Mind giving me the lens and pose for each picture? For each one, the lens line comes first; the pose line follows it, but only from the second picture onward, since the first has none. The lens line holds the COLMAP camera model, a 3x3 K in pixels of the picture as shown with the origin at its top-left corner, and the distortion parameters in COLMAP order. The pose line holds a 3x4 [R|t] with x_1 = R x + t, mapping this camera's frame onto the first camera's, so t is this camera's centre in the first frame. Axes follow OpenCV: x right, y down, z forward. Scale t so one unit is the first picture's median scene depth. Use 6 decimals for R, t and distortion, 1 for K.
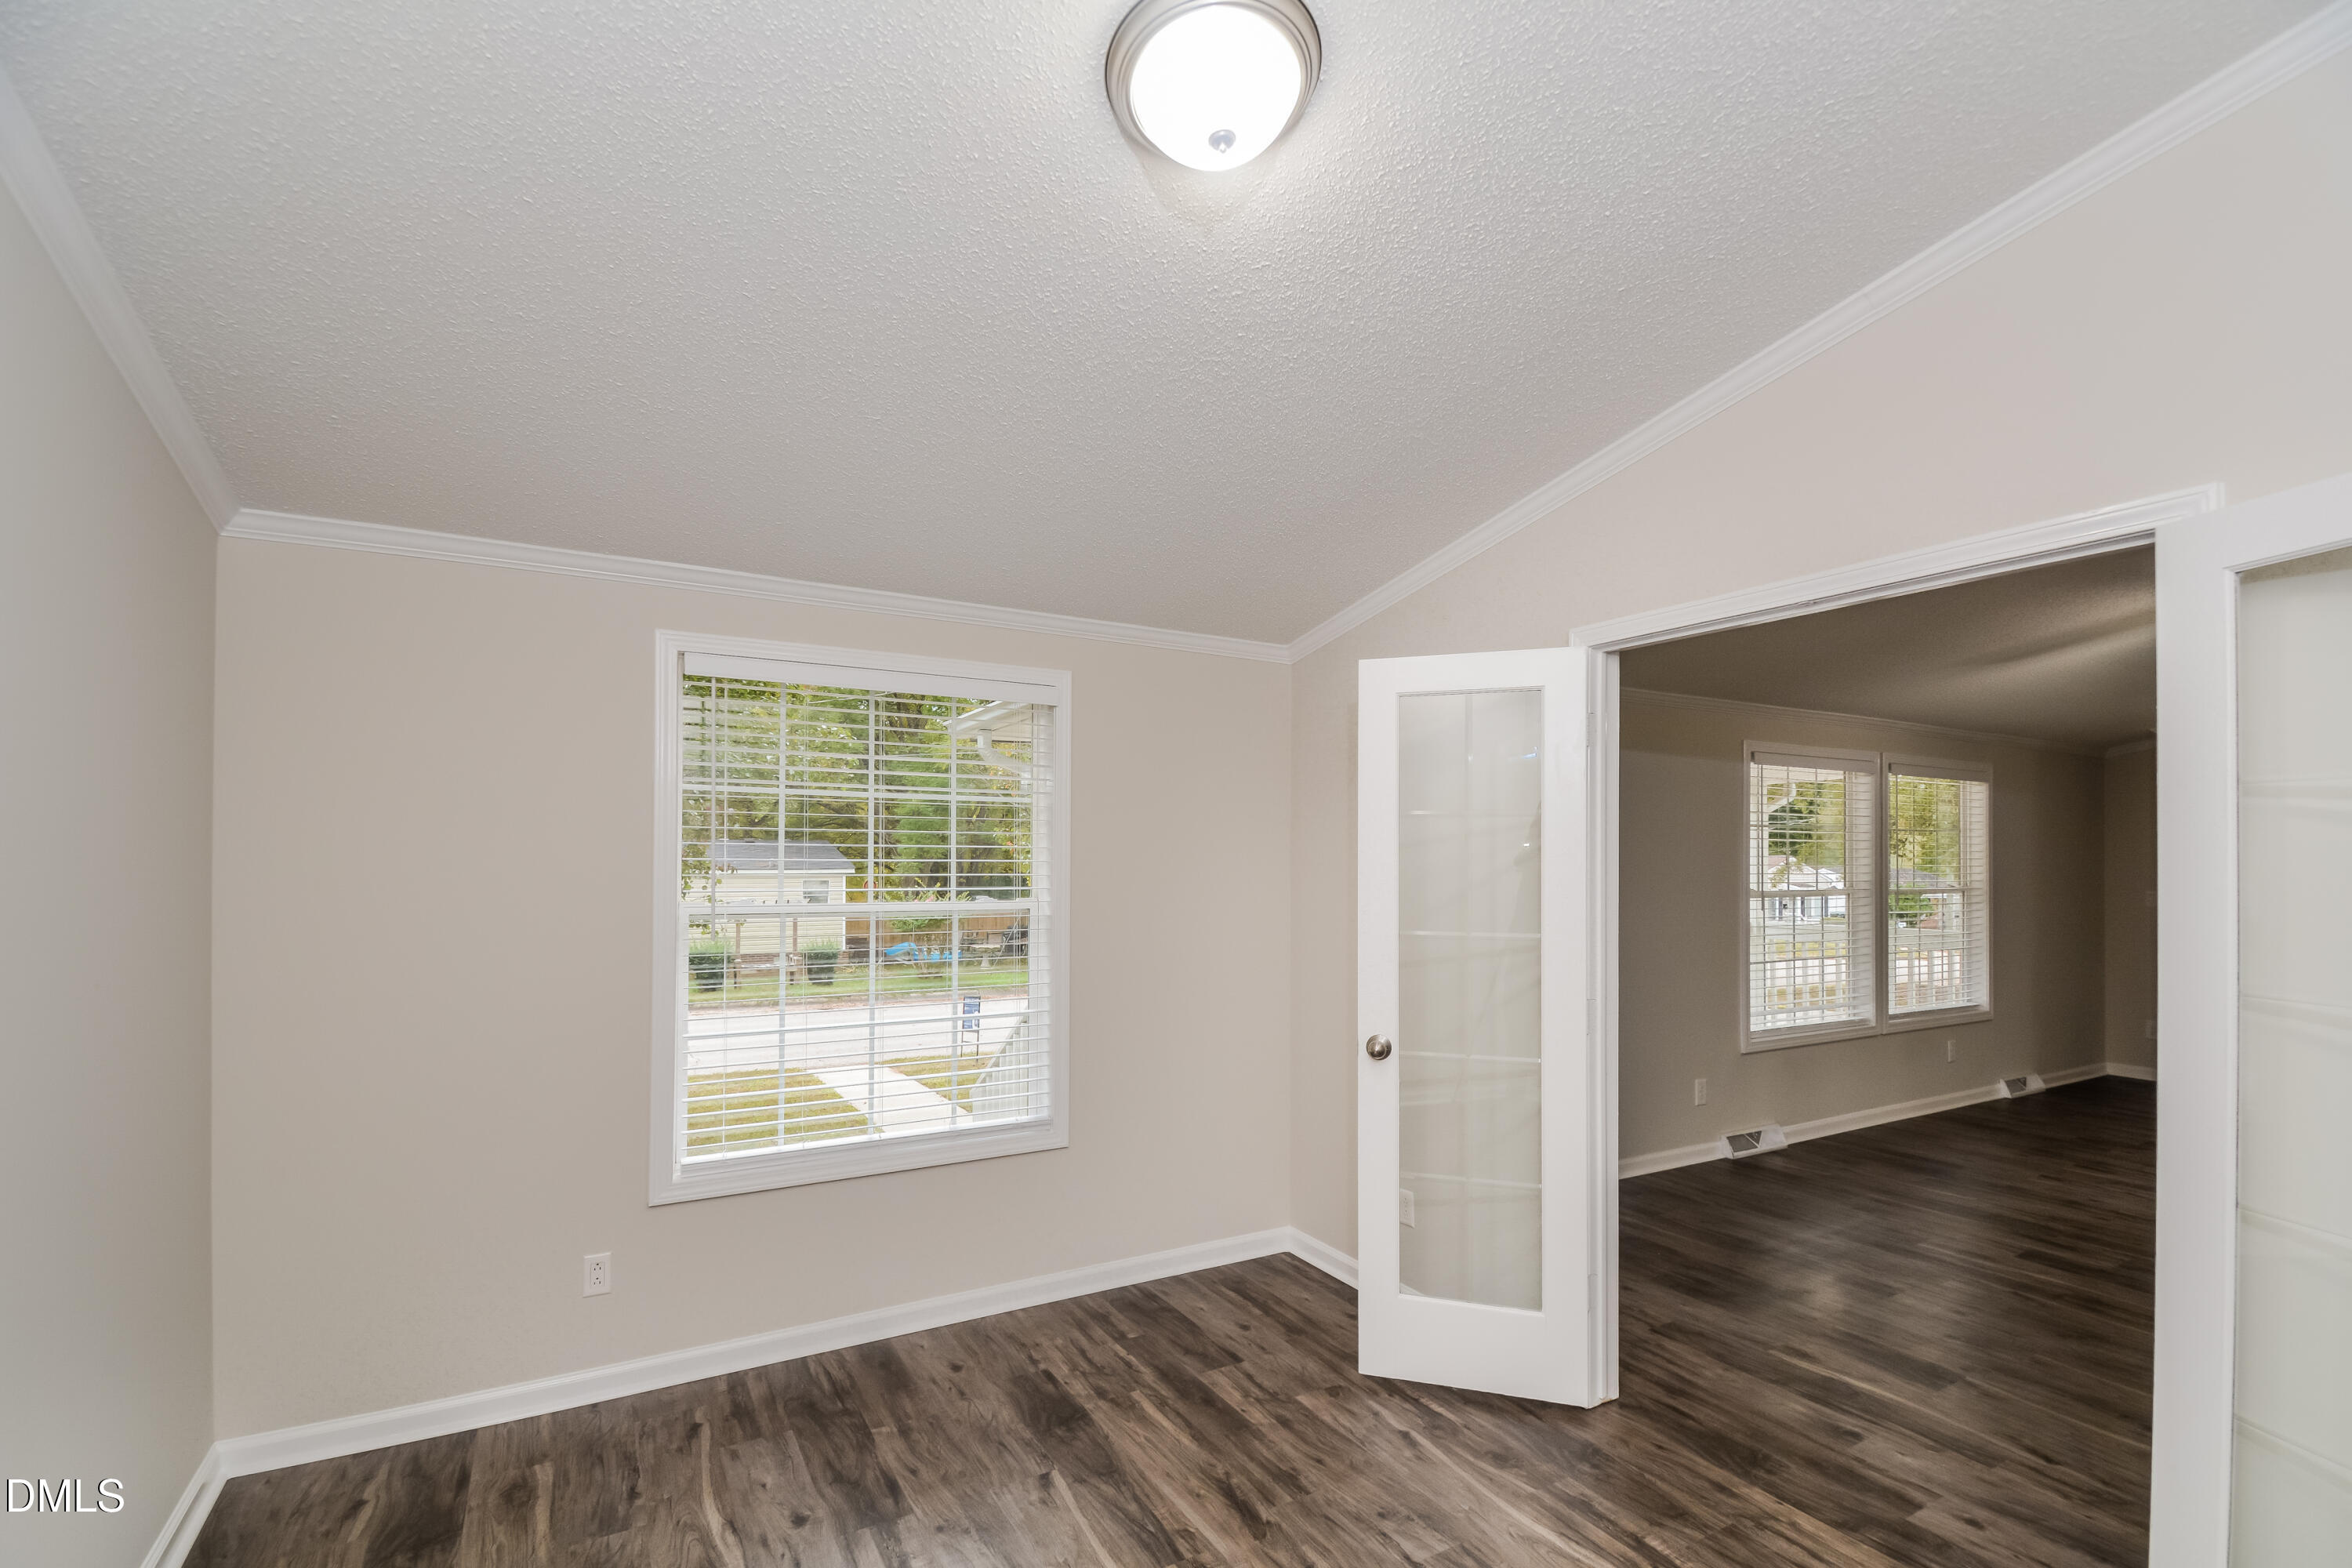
lens RADIAL K [[1059.1, 0, 1186.1], [0, 1059.1, 820.6], [0, 0, 1]] dist [-0.000828, -0.000839]
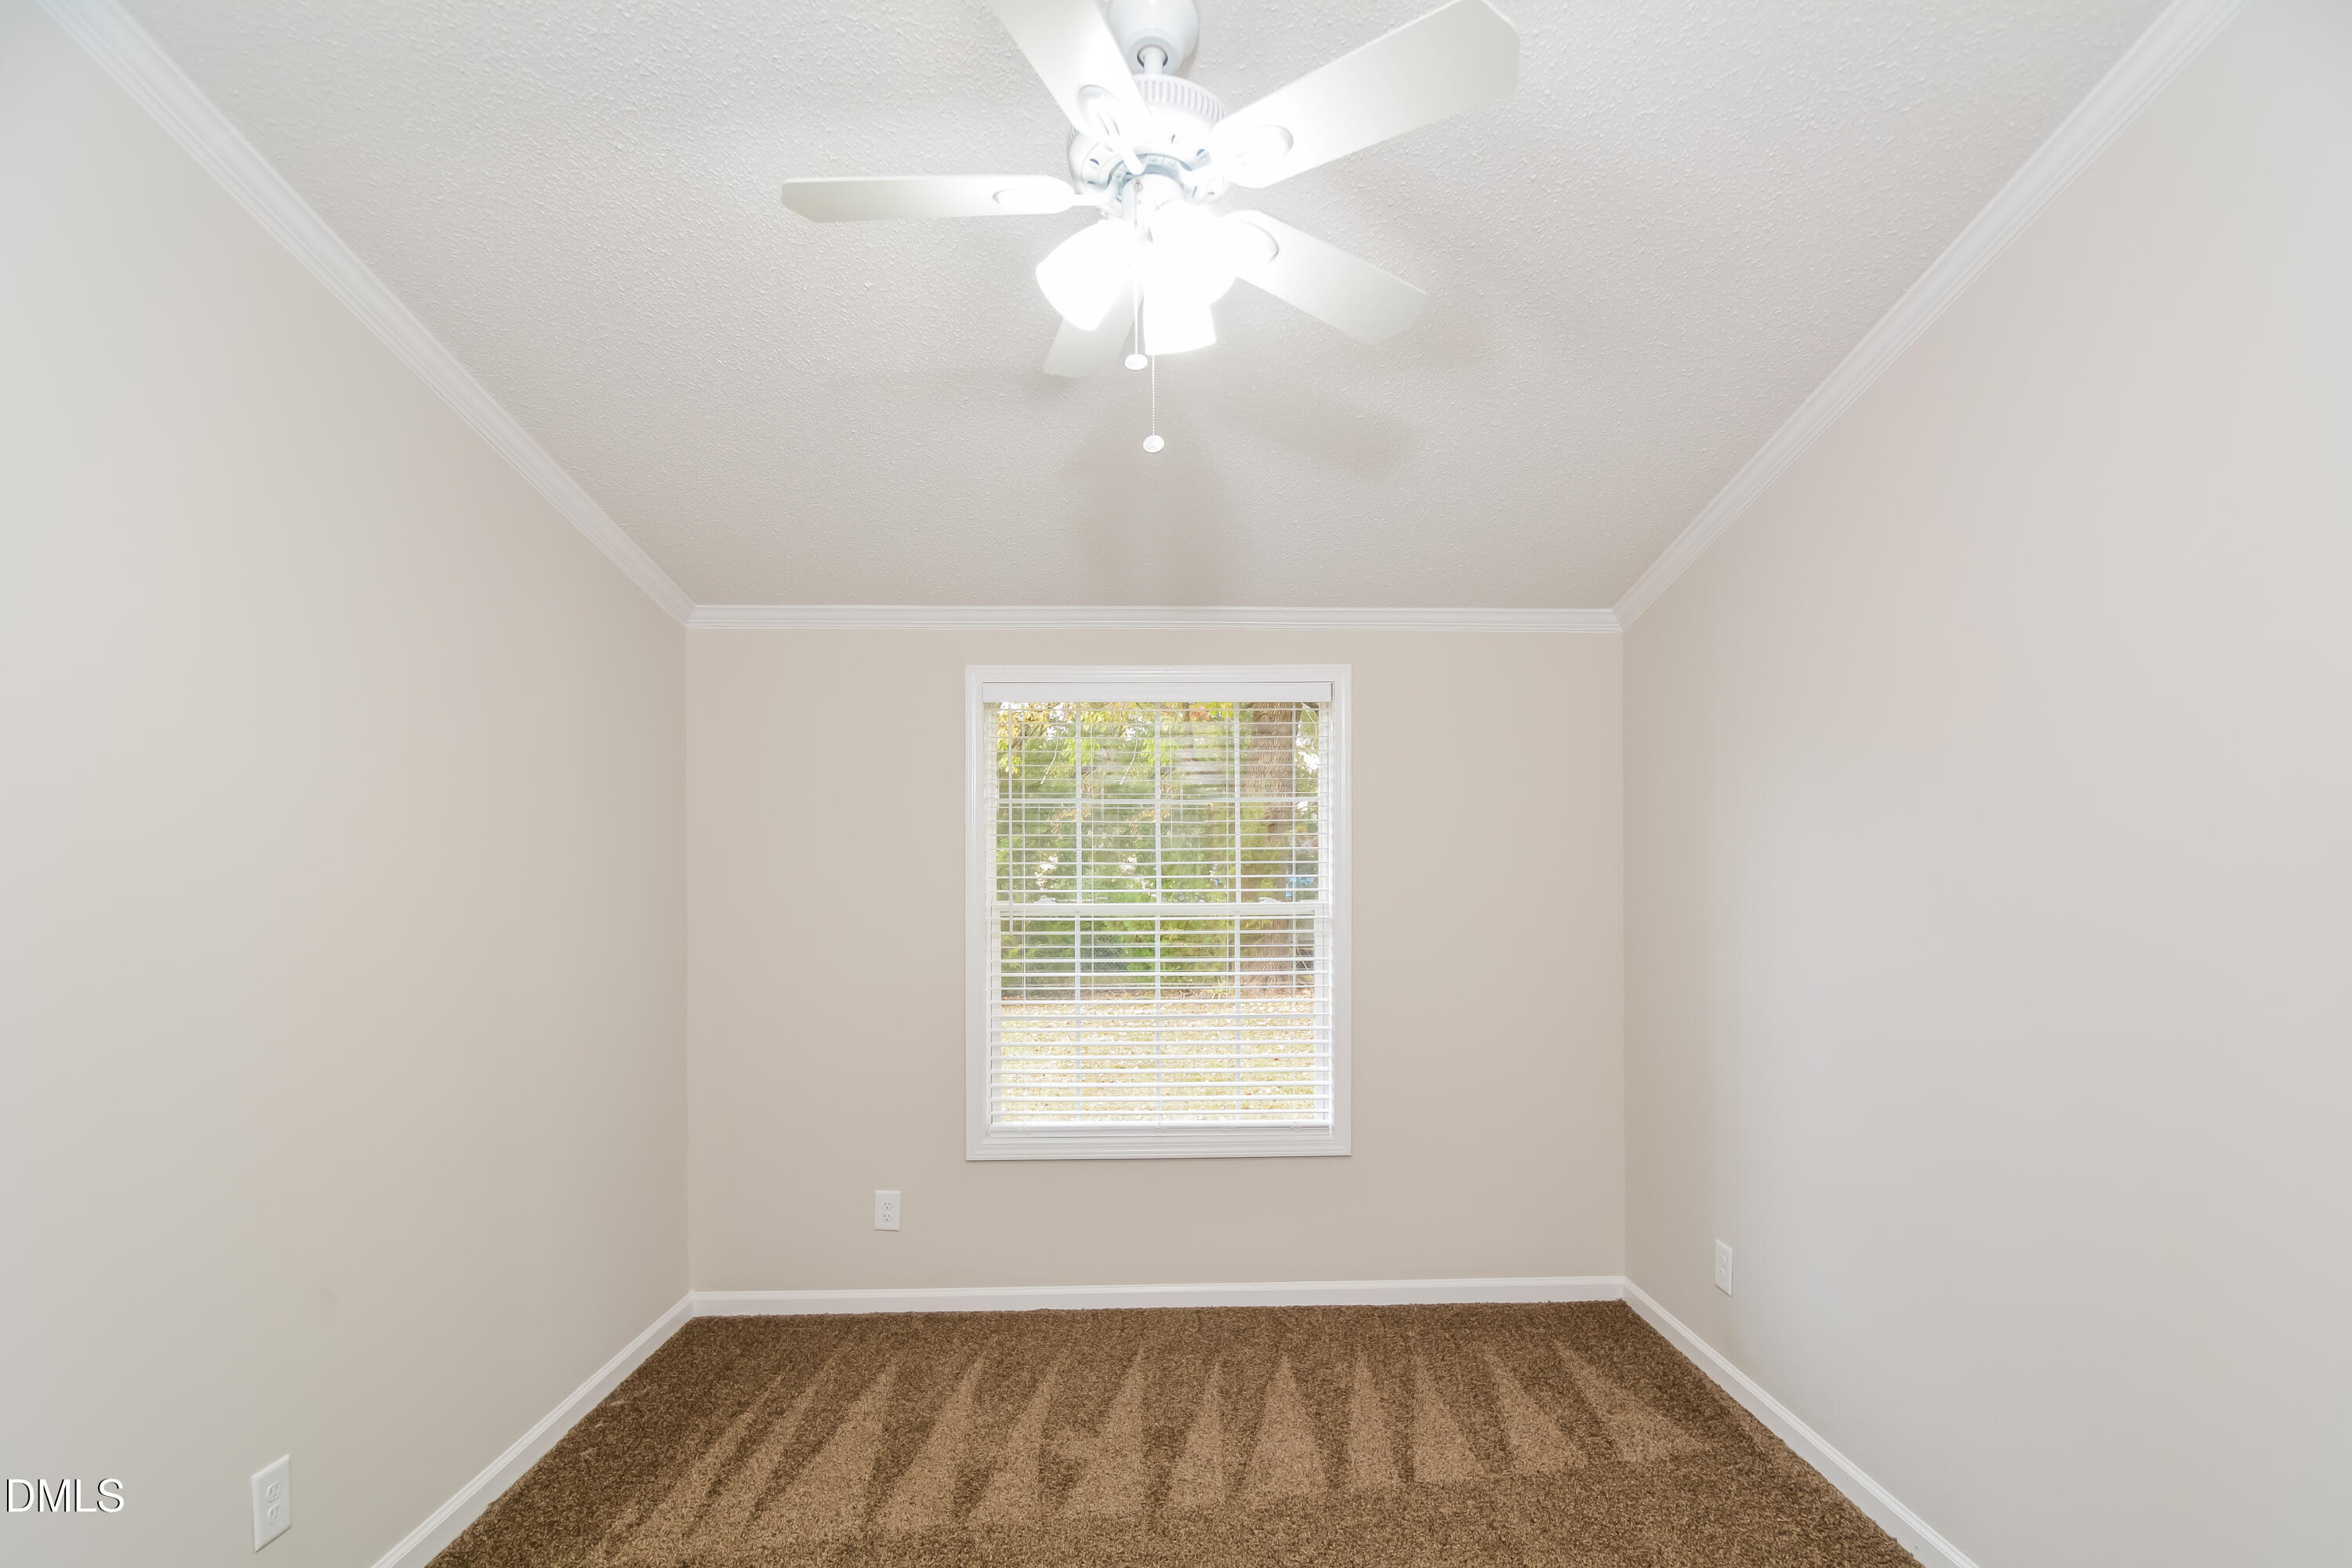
lens RADIAL K [[1016.6, 0, 1171.4], [0, 1016.6, 847.8], [0, 0, 1]] dist [-0.001104, -0.000028]
pose [[0.874539, -0.013140, -0.484777, 0.209149], [0.023729, 0.999595, 0.015712, 0.006460], [0.484374, -0.025244, 0.874497, 0.121372]]
